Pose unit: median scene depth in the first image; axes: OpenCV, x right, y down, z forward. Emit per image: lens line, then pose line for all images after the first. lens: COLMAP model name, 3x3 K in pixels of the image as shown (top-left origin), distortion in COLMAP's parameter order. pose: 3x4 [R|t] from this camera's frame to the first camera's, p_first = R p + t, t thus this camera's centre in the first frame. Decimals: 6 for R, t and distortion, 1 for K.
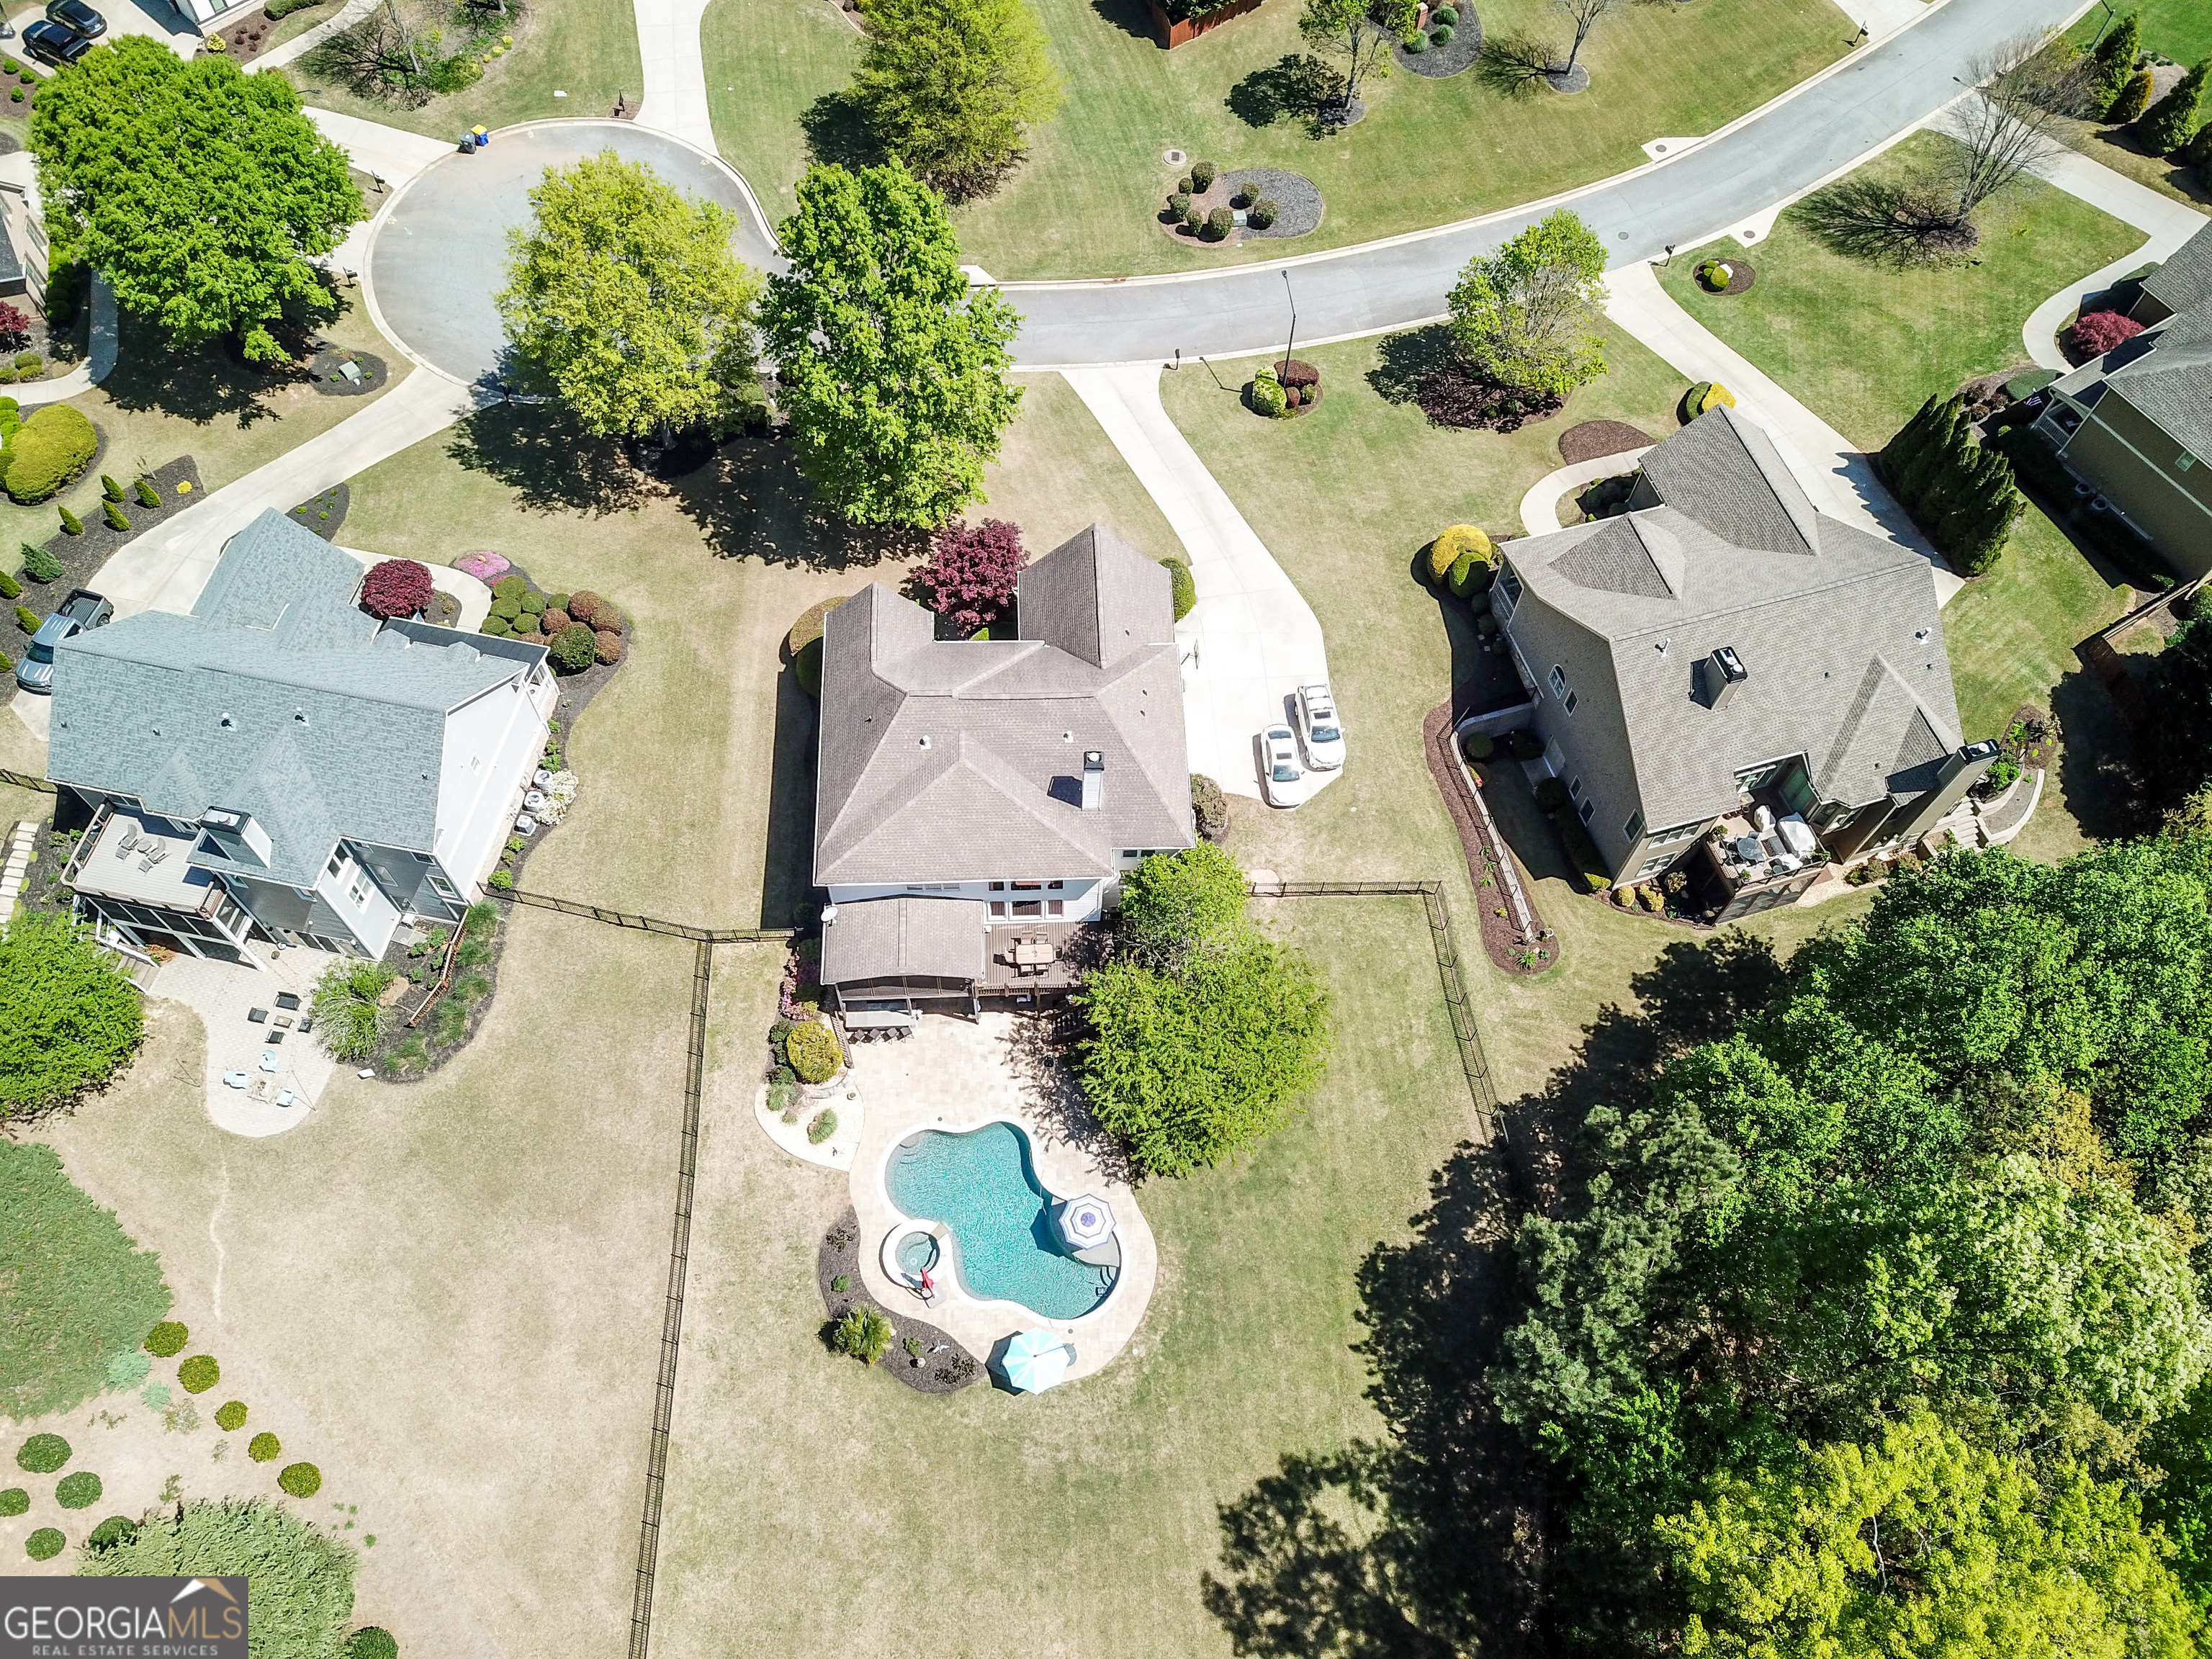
lens RADIAL K [[1652.0, 0, 1094.2], [0, 1652.0, 841.7], [0, 0, 1]] dist [0.056392, -0.080832]
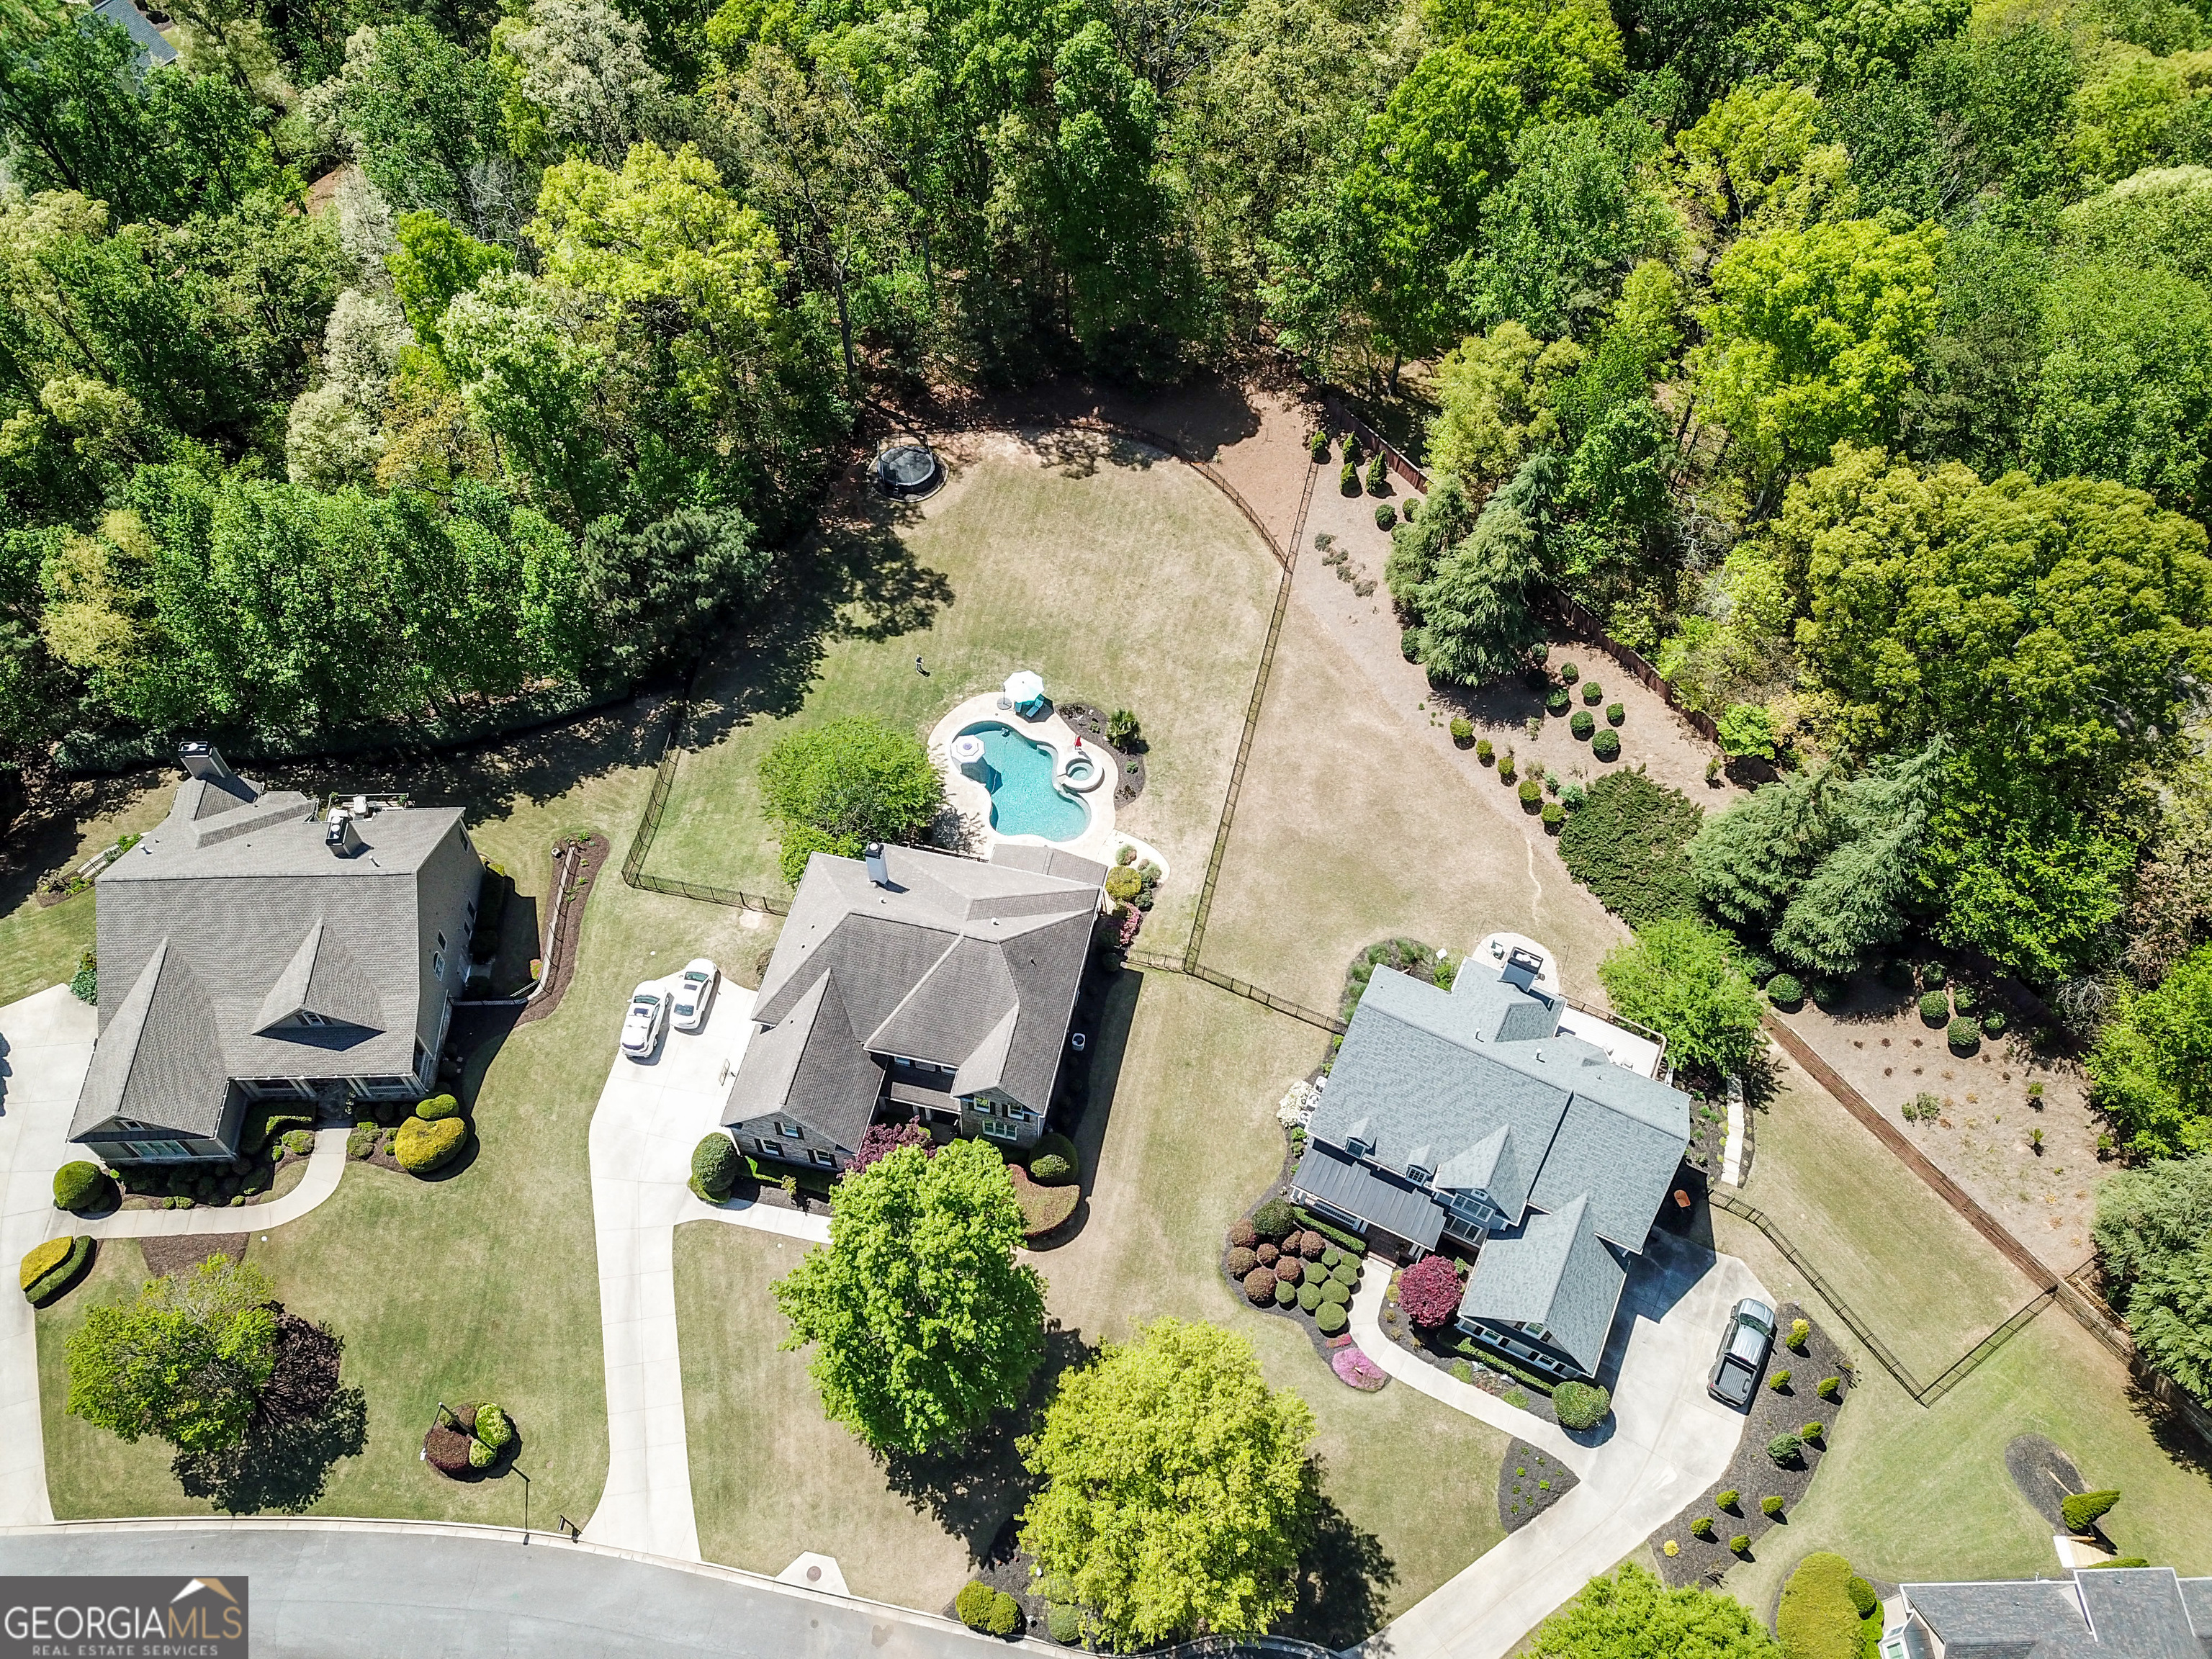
lens RADIAL K [[1652.0, 0, 1094.2], [0, 1652.0, 841.7], [0, 0, 1]] dist [0.056392, -0.080832]
pose [[-0.966317, -0.245709, 0.076541, -0.239421], [0.185589, -0.459270, 0.868693, -1.028952], [-0.178293, 0.853638, 0.489402, 0.303981]]
